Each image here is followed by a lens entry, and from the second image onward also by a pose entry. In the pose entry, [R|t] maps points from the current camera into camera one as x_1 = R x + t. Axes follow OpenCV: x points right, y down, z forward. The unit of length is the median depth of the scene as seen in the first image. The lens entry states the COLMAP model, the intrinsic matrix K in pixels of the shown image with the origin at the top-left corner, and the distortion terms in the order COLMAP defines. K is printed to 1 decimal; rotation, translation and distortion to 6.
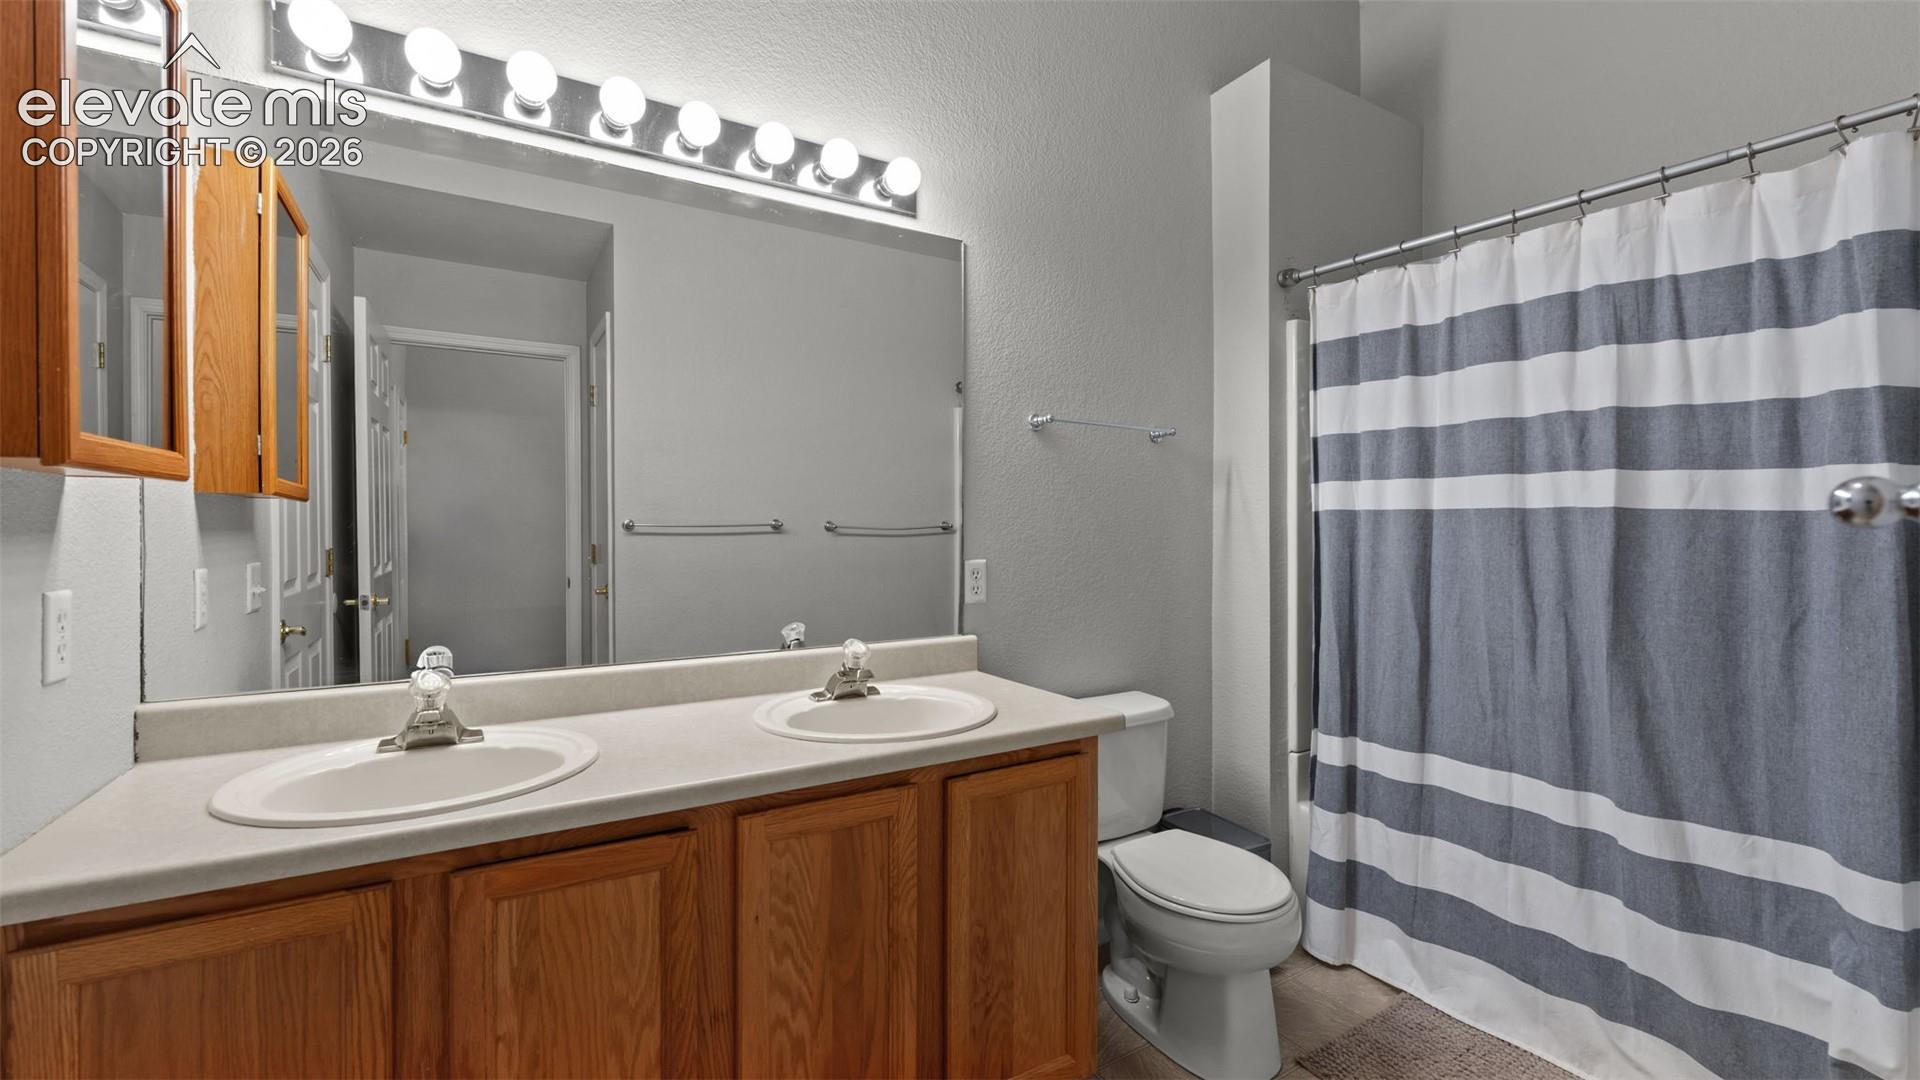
lens RADIAL K [[777.6, 0, 934.2], [0, 777.6, 541.6], [0, 0, 1]] dist [0.017505, 0.002498]
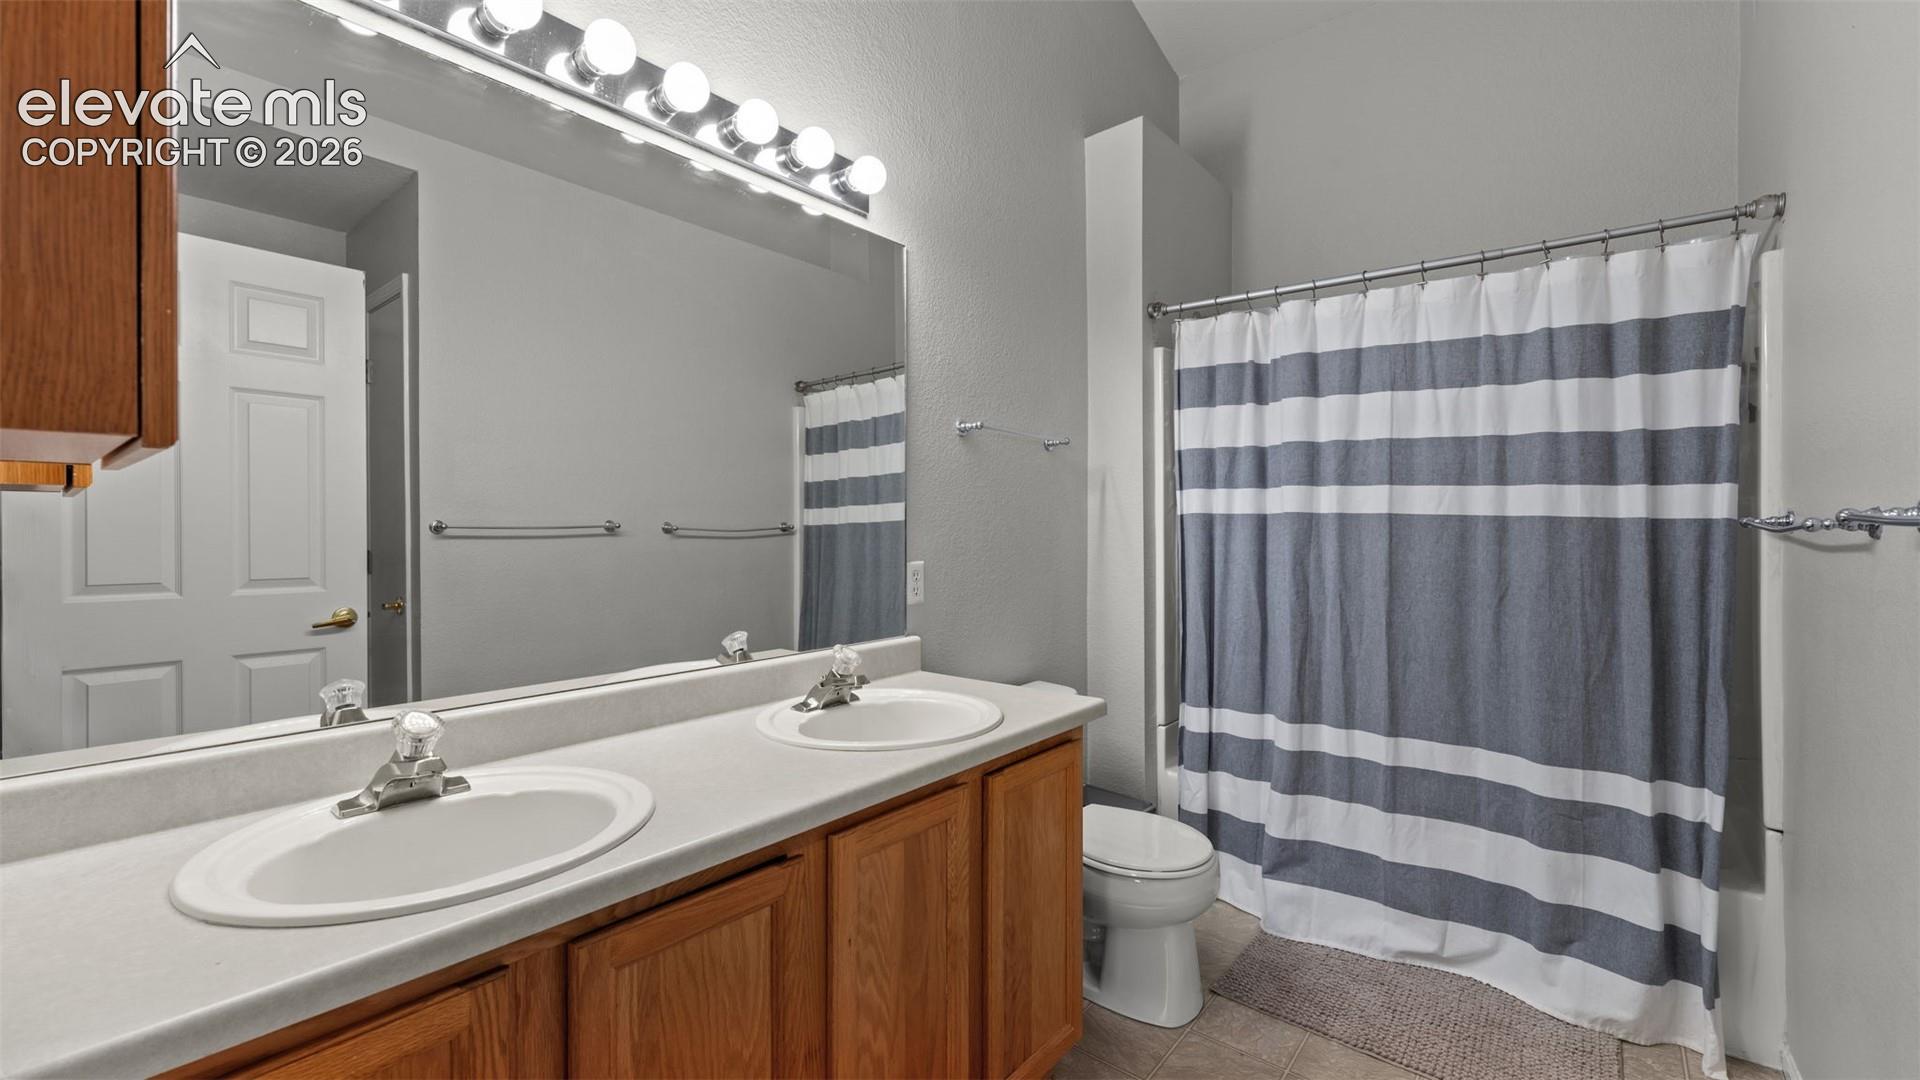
lens RADIAL K [[777.6, 0, 944.1], [0, 777.6, 533.8], [0, 0, 1]] dist [0.017505, 0.002498]
pose [[0.939936, -0.004082, 0.341327, -0.298905], [0.007758, 0.999926, -0.009407, -0.002407], [-0.341264, 0.011490, 0.939897, 0.041639]]
